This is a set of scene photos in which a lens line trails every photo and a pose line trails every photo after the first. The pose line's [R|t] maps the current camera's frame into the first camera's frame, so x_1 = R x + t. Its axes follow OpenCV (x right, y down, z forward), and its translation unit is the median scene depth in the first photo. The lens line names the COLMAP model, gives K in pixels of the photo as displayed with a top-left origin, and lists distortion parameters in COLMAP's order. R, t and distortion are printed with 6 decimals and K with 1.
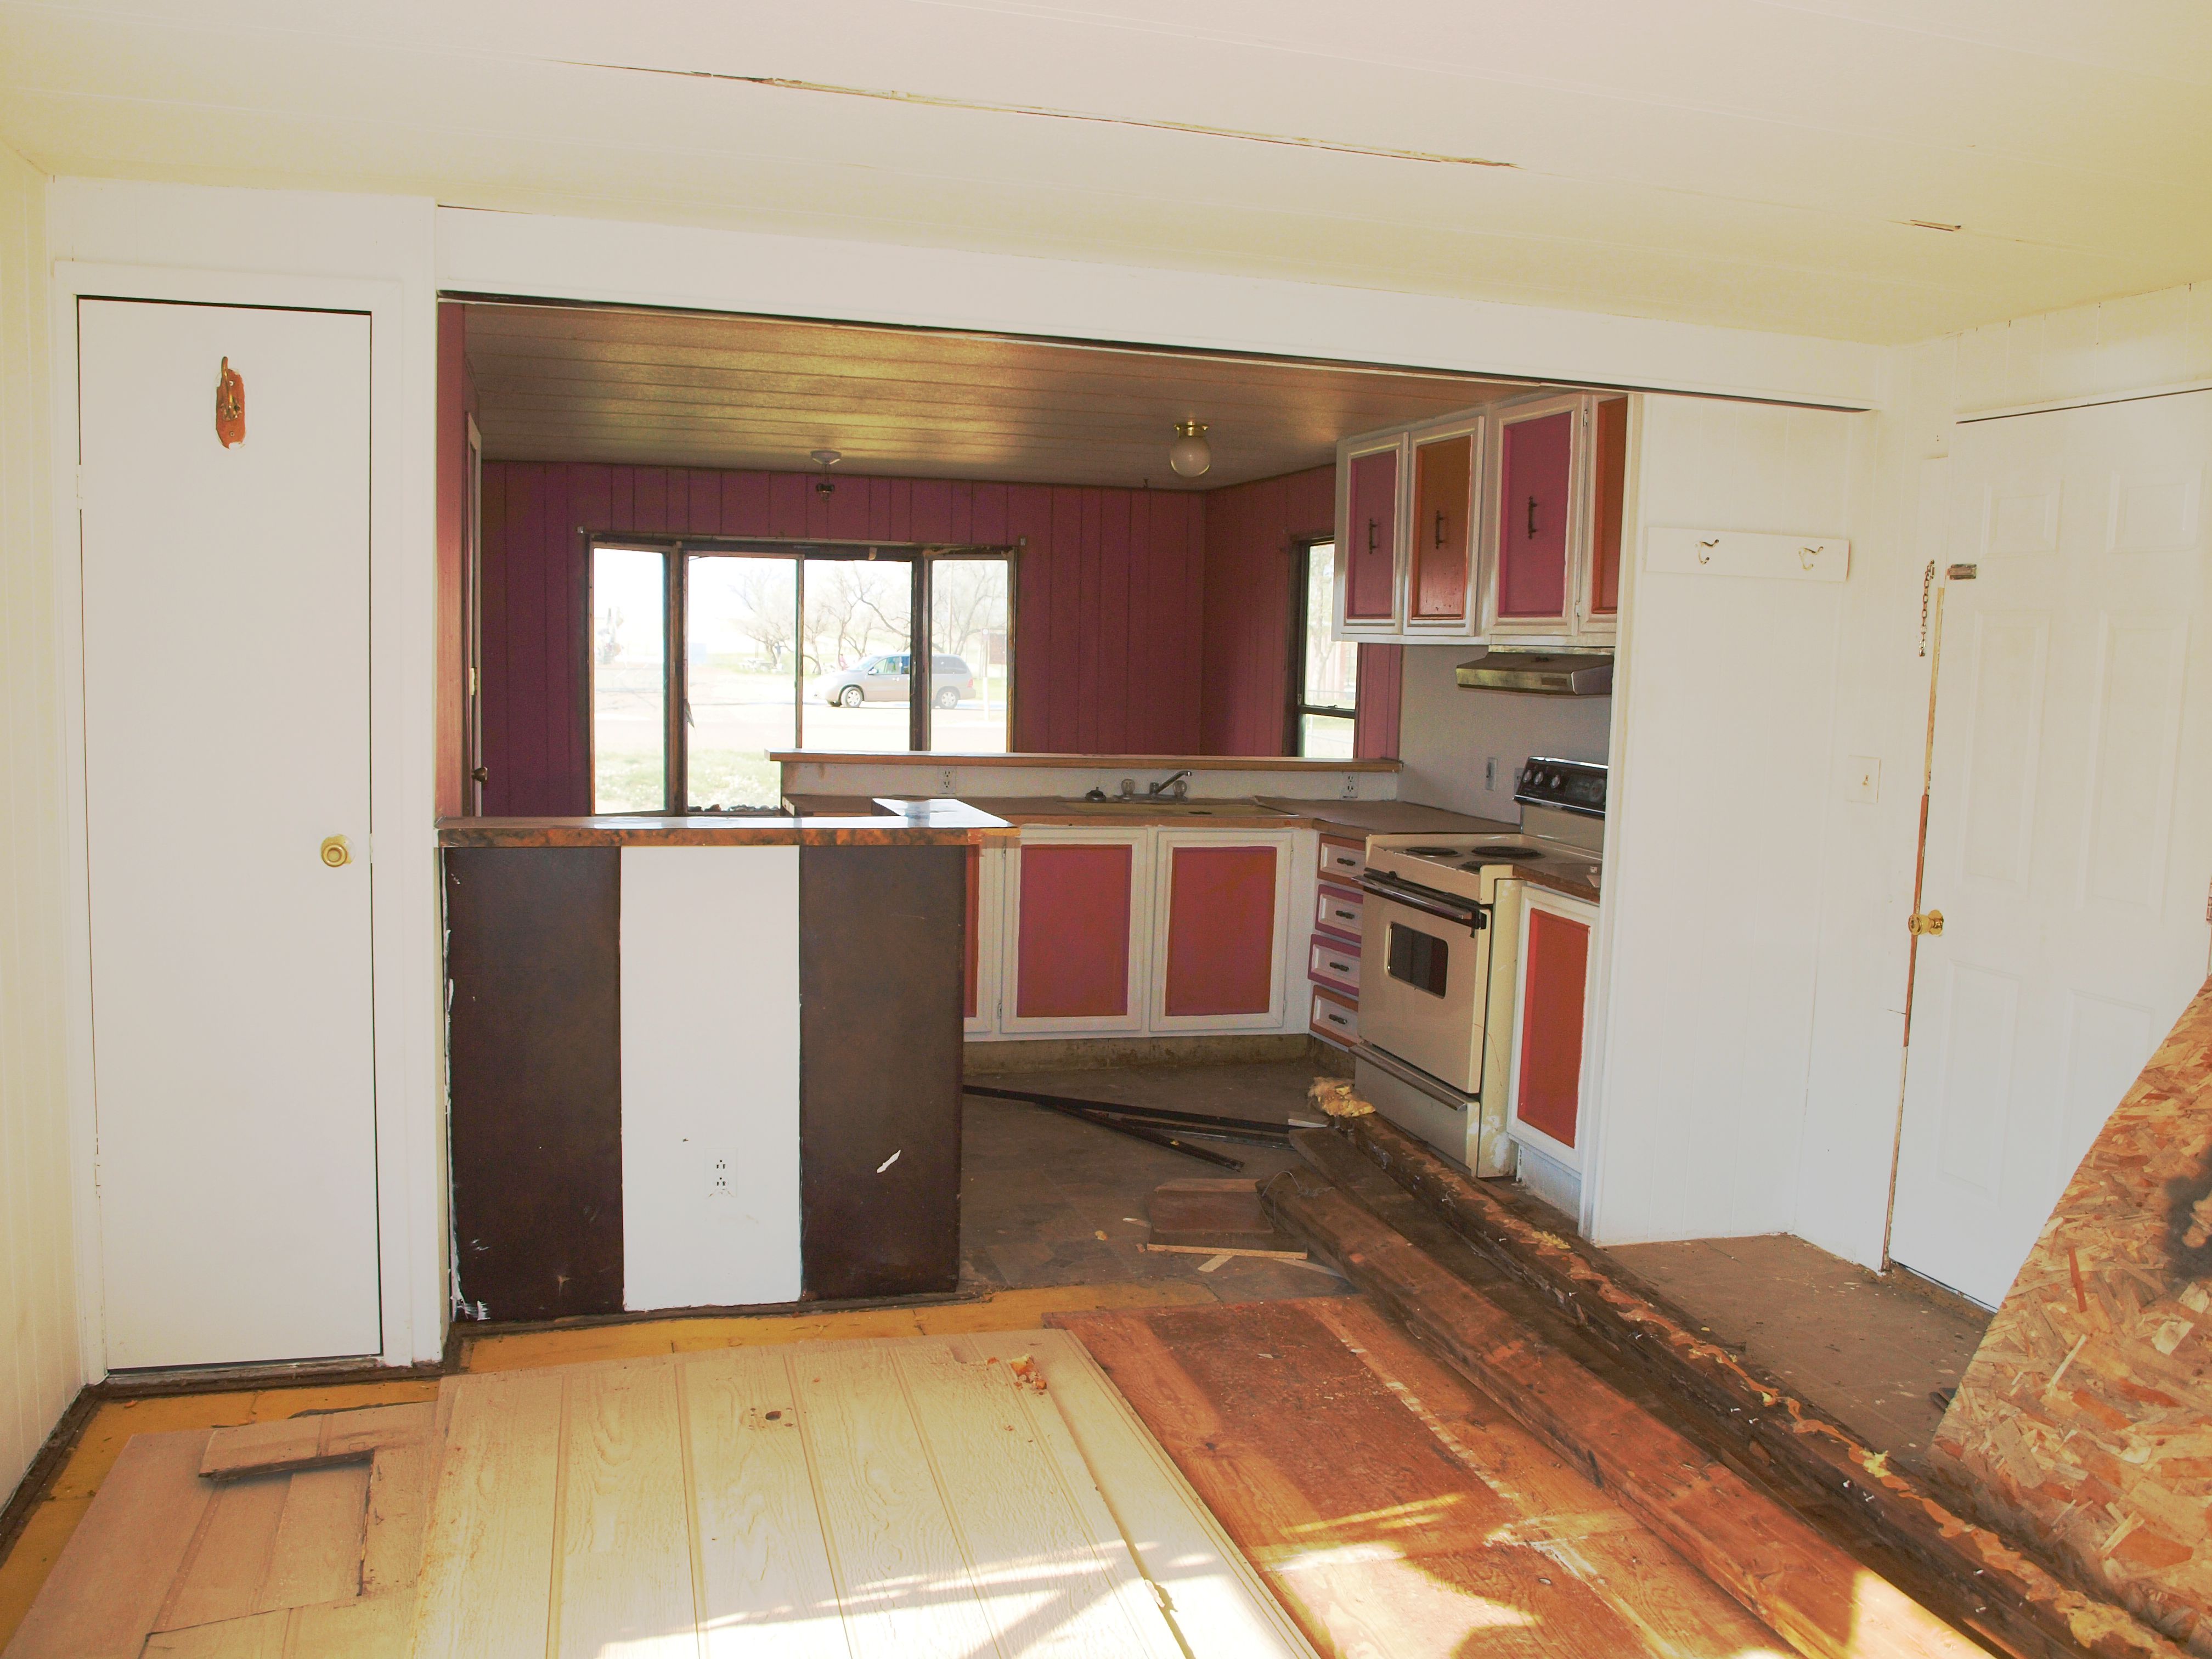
lens RADIAL K [[1771.7, 0, 1106.0], [0, 1771.7, 829.5], [0, 0, 1]] dist [-0.110392, 0.083697]
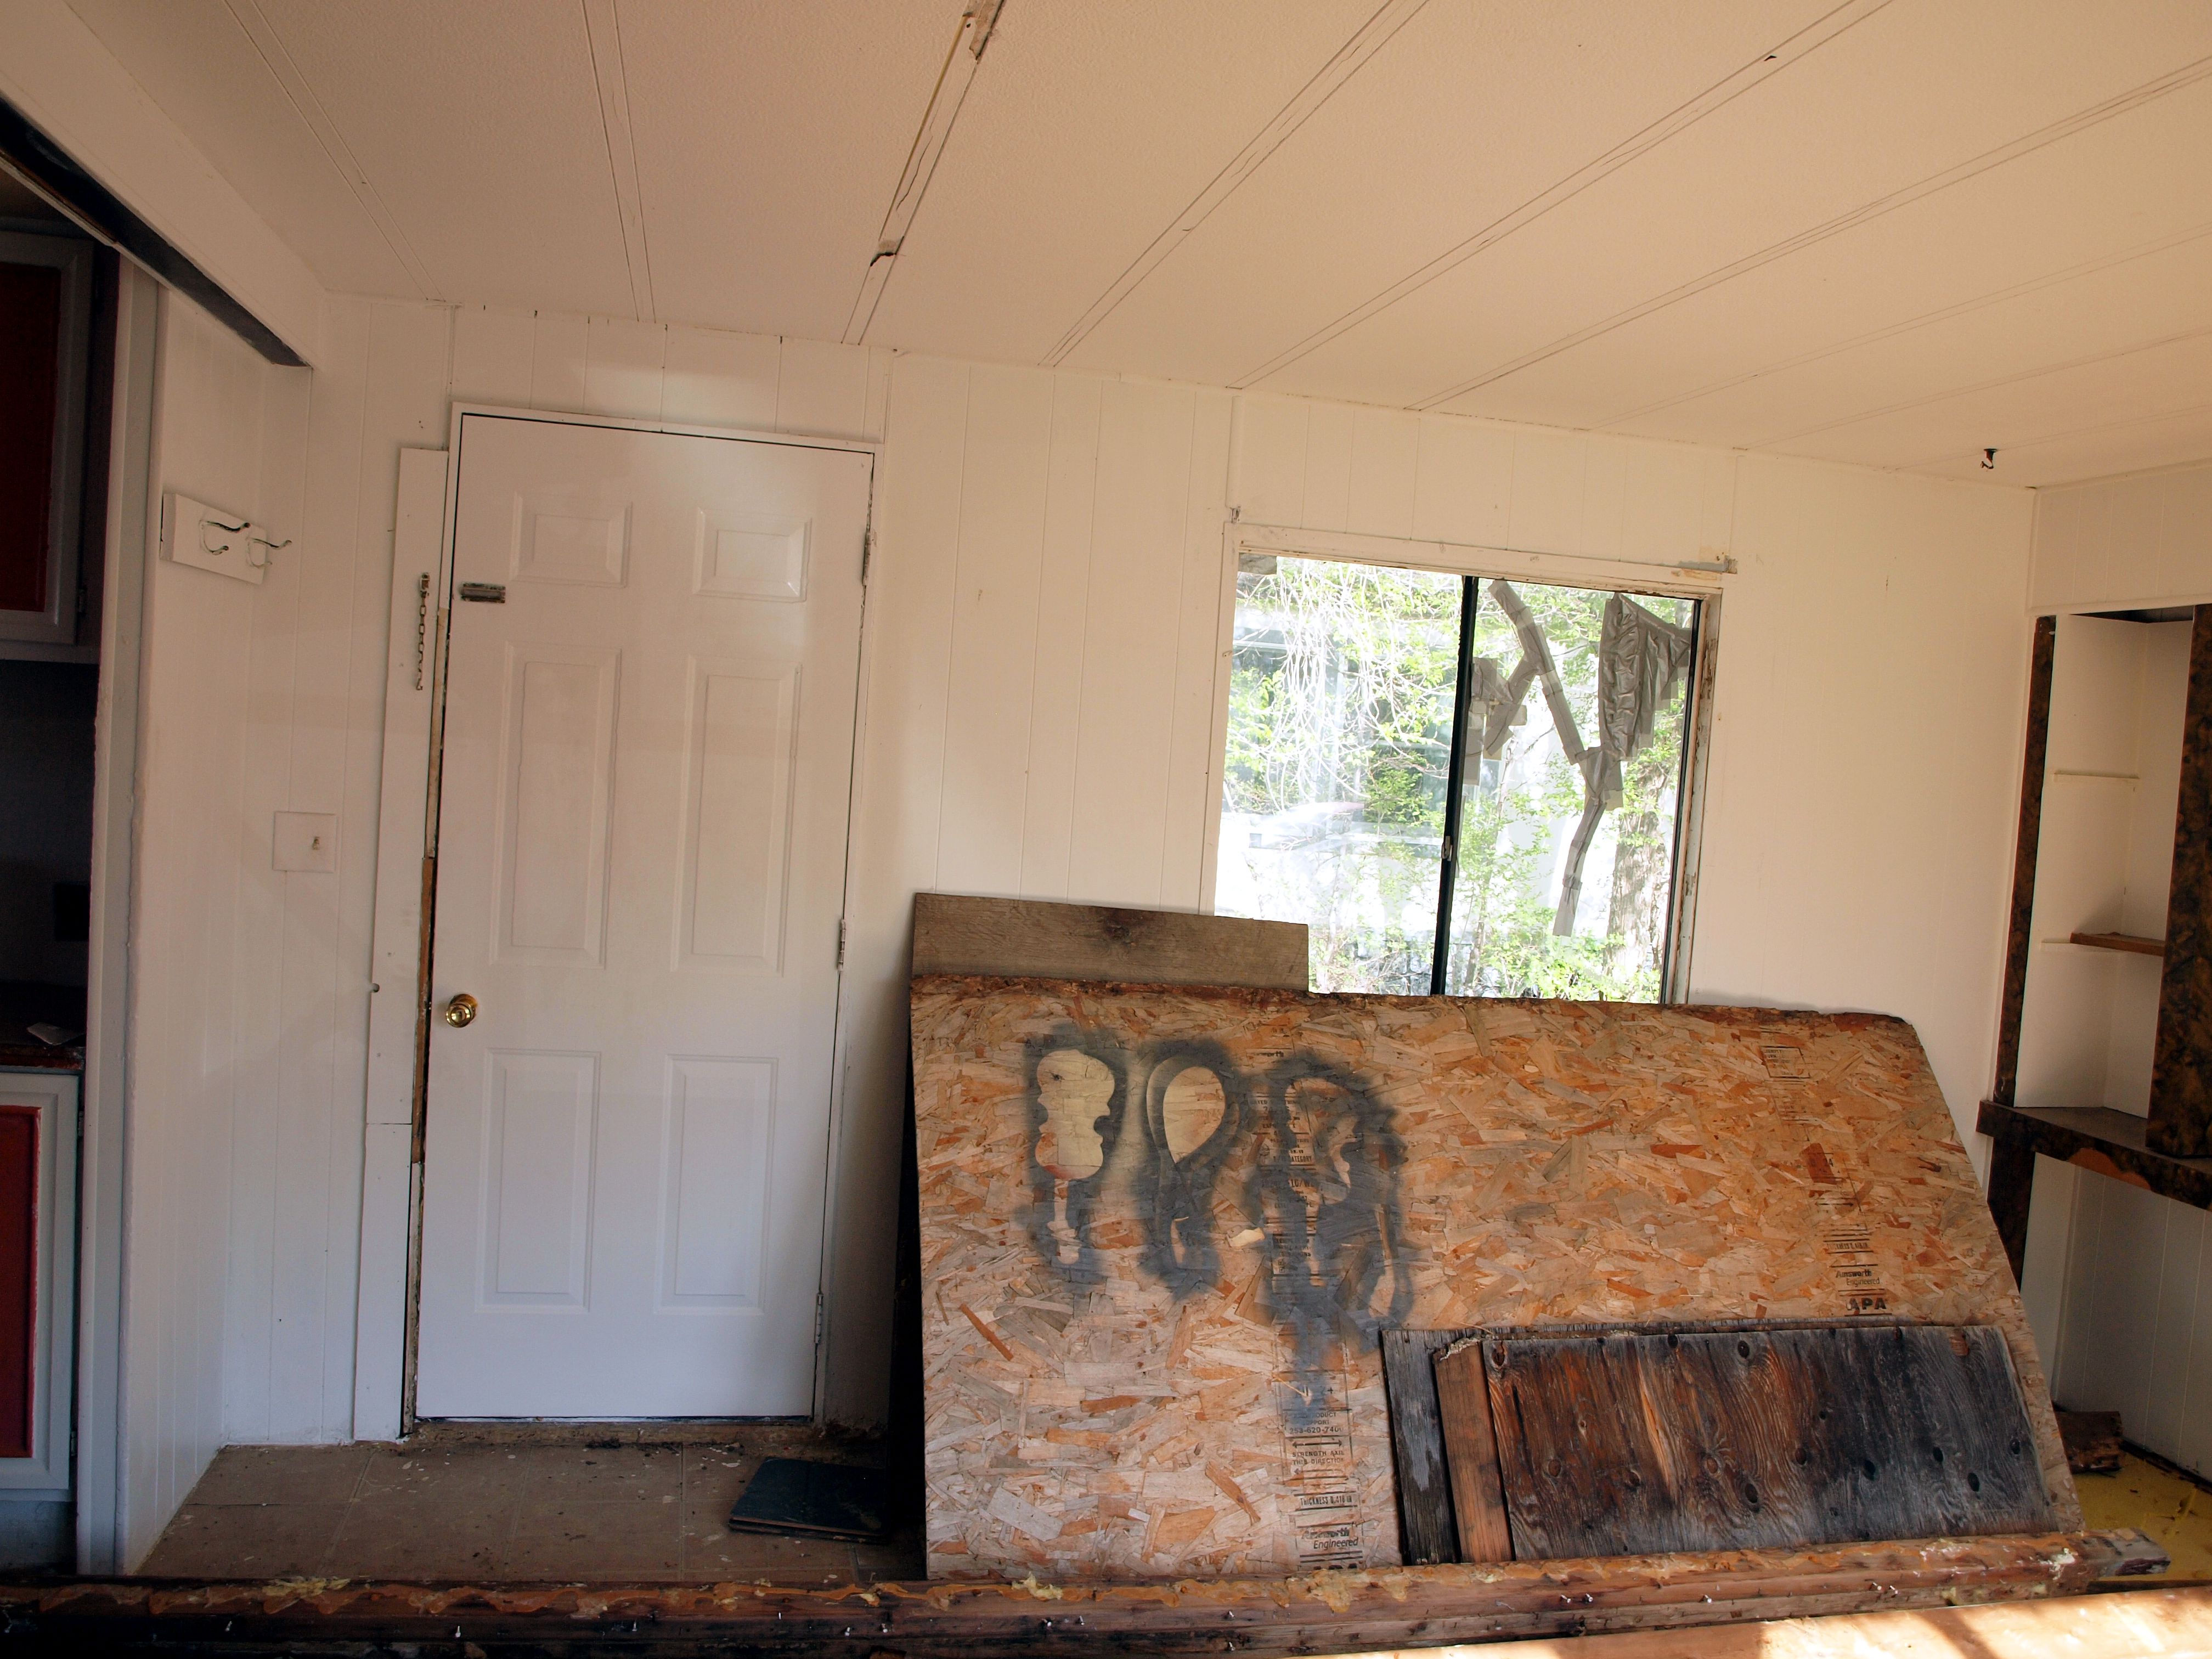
lens RADIAL K [[1771.7, 0, 1106.0], [0, 1771.7, 829.5], [0, 0, 1]] dist [-0.110392, 0.083697]
pose [[0.072651, -0.076443, 0.994424, -0.424160], [0.036774, 0.996586, 0.073923, -0.106258], [-0.996679, 0.031199, 0.075214, 0.790995]]
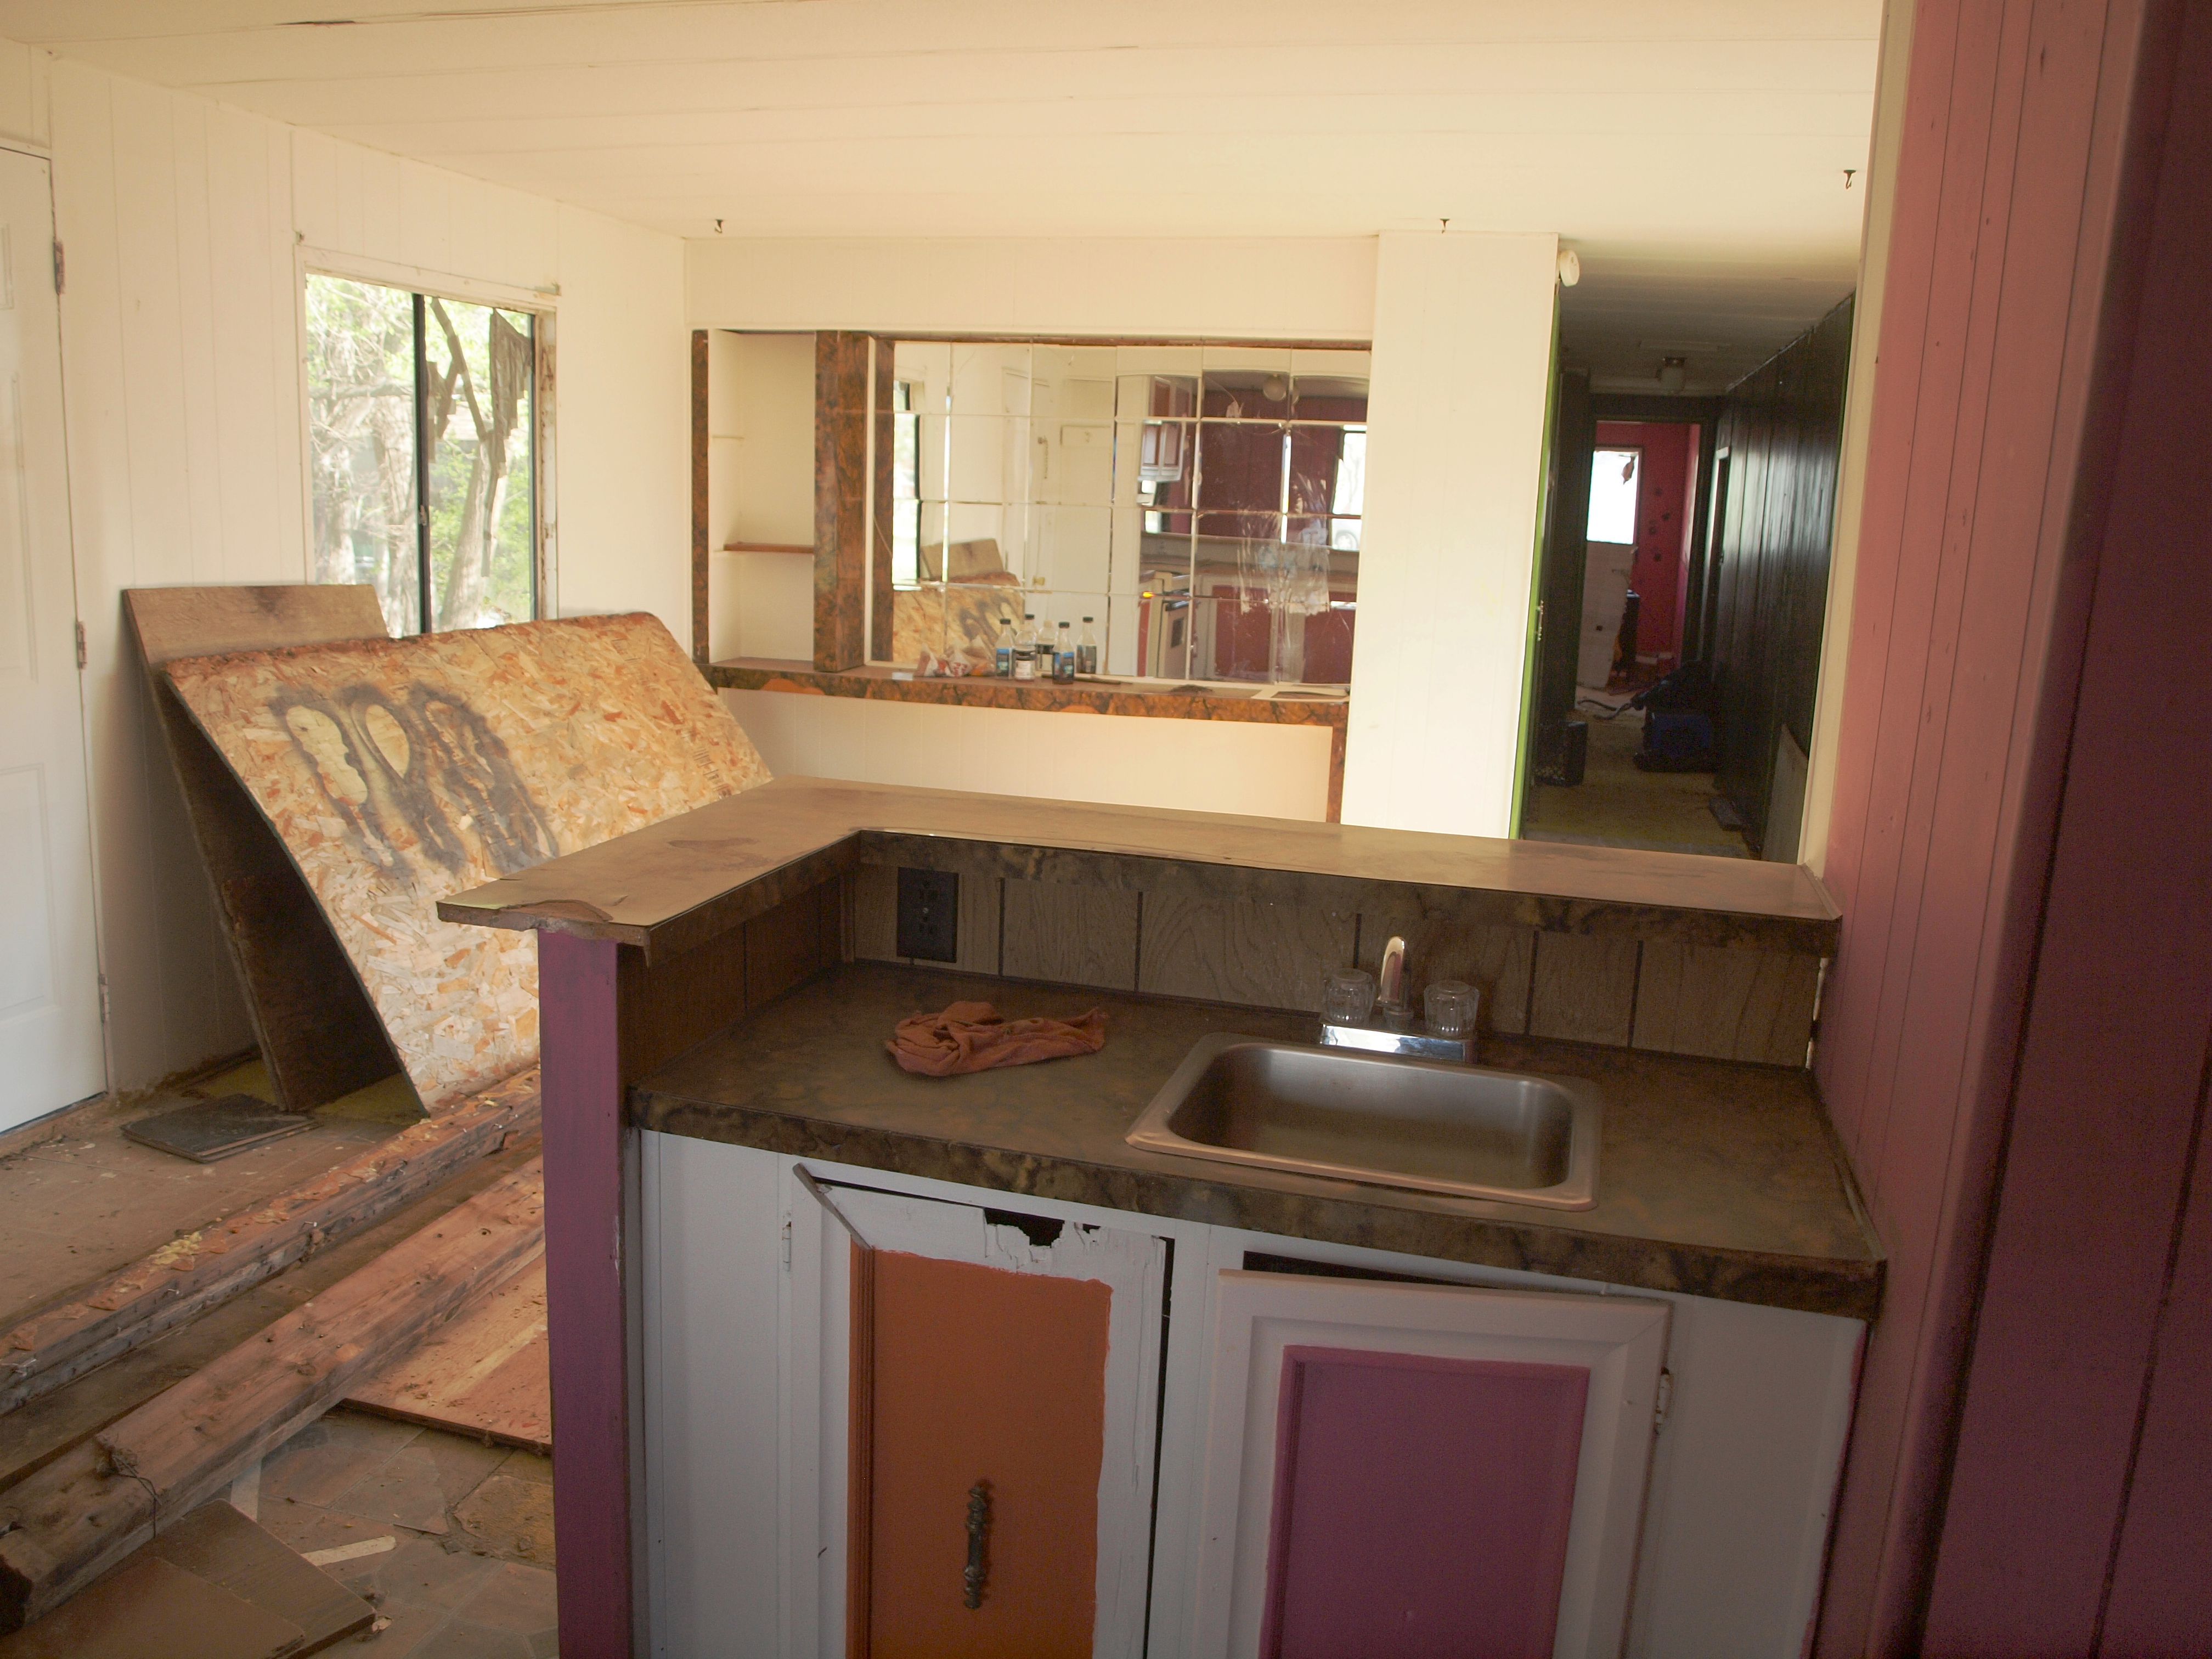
lens RADIAL K [[1771.7, 0, 1106.0], [0, 1771.7, 829.5], [0, 0, 1]] dist [-0.110392, 0.083697]
pose [[-0.853434, -0.159796, 0.496101, -0.497906], [-0.011138, 0.957216, 0.289161, -0.177005], [-0.521082, 0.241254, -0.818700, 1.637230]]
